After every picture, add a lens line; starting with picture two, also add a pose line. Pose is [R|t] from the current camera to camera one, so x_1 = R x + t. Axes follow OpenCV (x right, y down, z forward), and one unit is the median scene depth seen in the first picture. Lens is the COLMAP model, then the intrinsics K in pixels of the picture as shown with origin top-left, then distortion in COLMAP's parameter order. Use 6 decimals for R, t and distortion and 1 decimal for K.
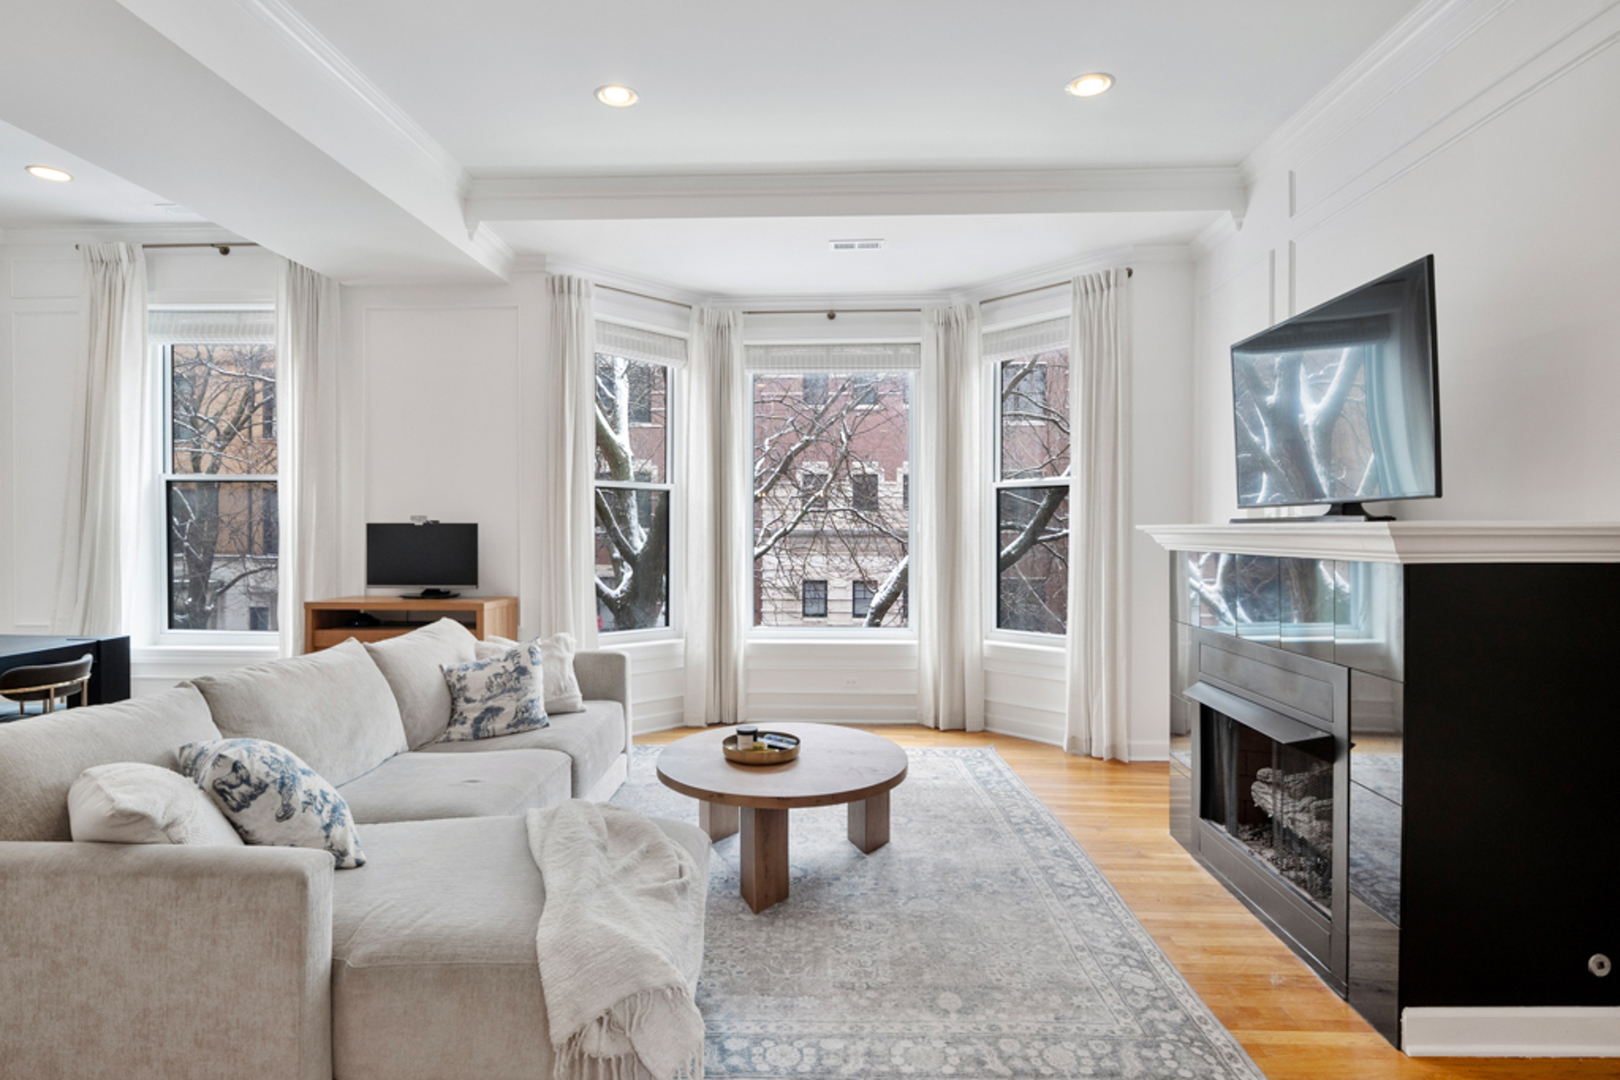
lens RADIAL K [[860.8, 0, 794.7], [0, 860.8, 532.5], [0, 0, 1]] dist [0.015706, -0.012726]
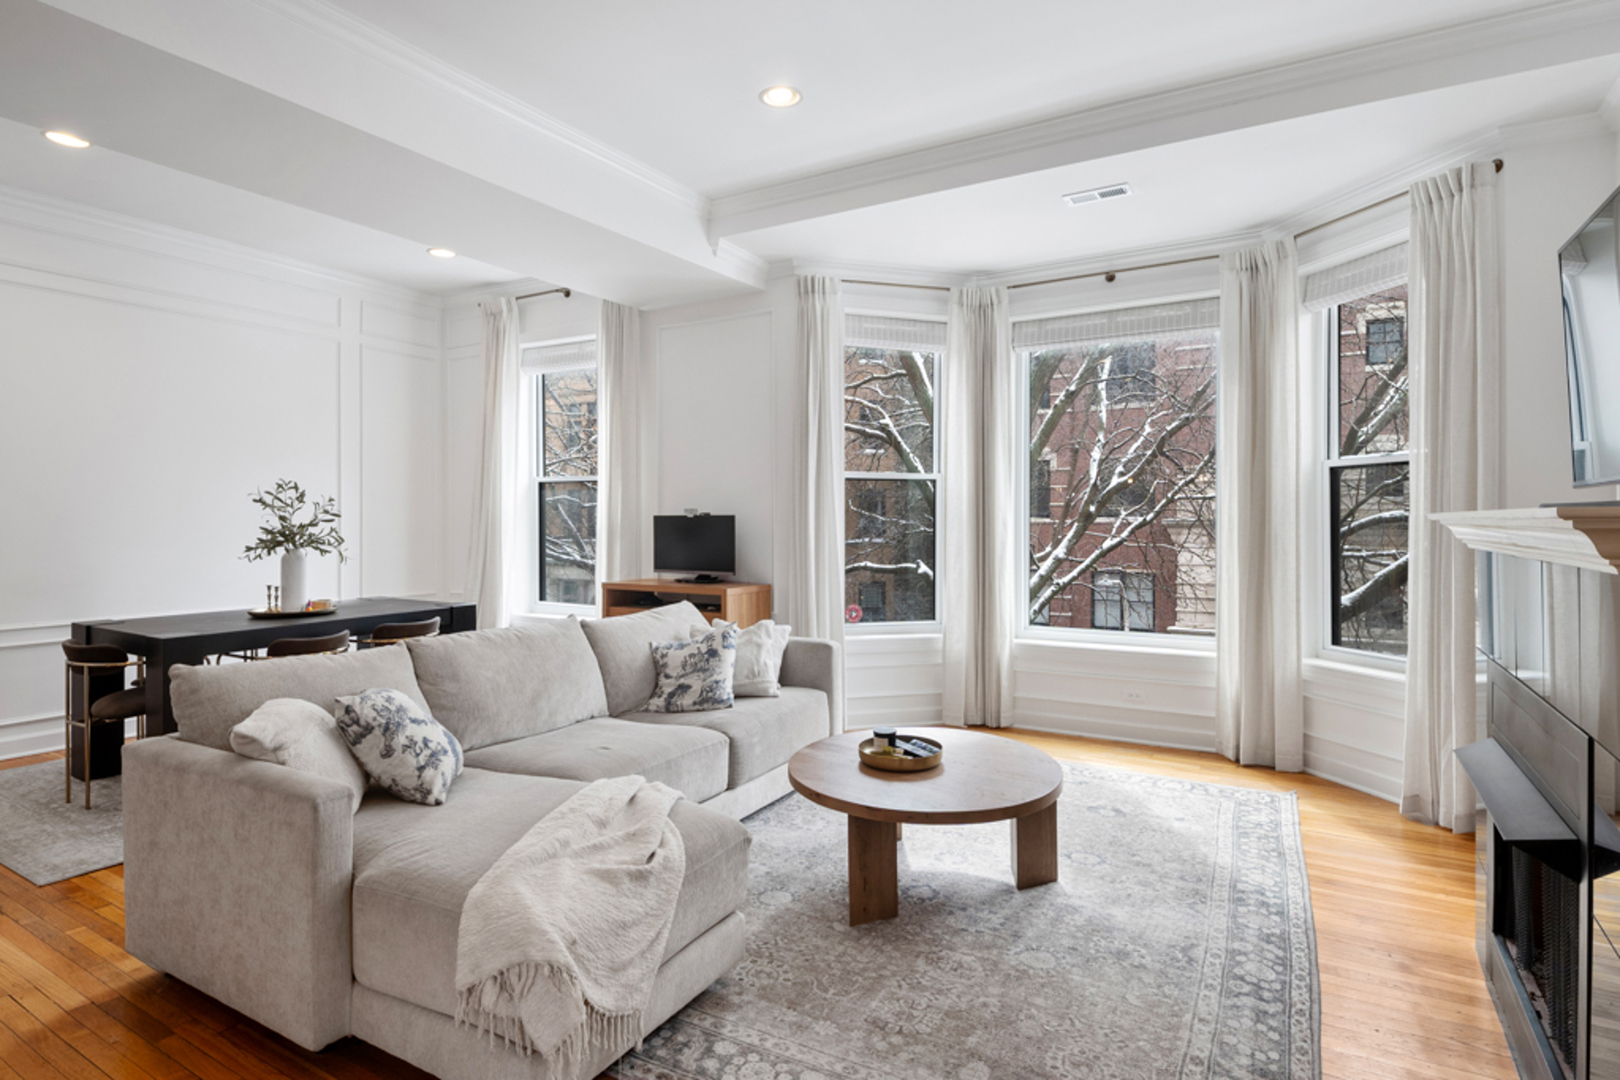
lens RADIAL K [[860.8, 0, 781.6], [0, 860.8, 520.8], [0, 0, 1]] dist [0.015706, -0.012726]
pose [[0.878699, -0.001687, -0.477374, 0.207925], [0.000483, 0.999996, -0.002645, -0.000912], [0.477377, 0.002094, 0.878696, 0.077463]]
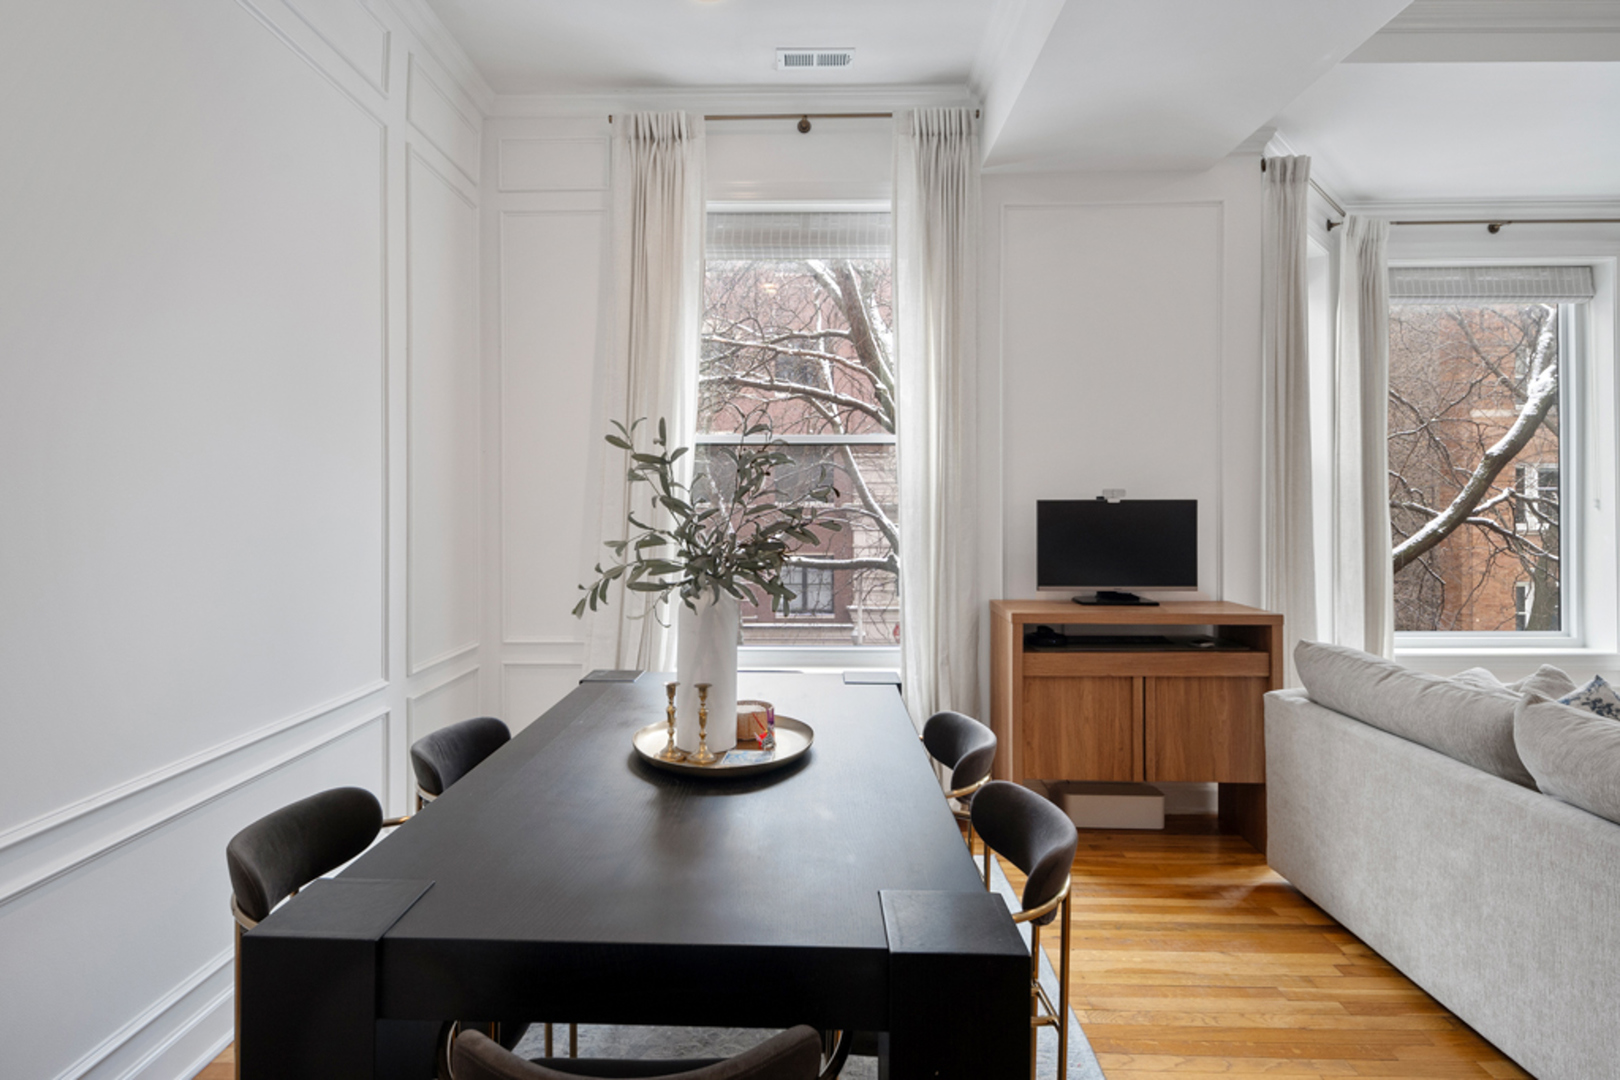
lens RADIAL K [[860.8, 0, 791.2], [0, 860.8, 504.2], [0, 0, 1]] dist [0.015706, -0.012726]
pose [[0.999679, -0.004066, 0.025004, -0.748599], [0.004072, 0.999992, -0.000167, -0.008931], [-0.025003, 0.000269, 0.999687, 0.299102]]
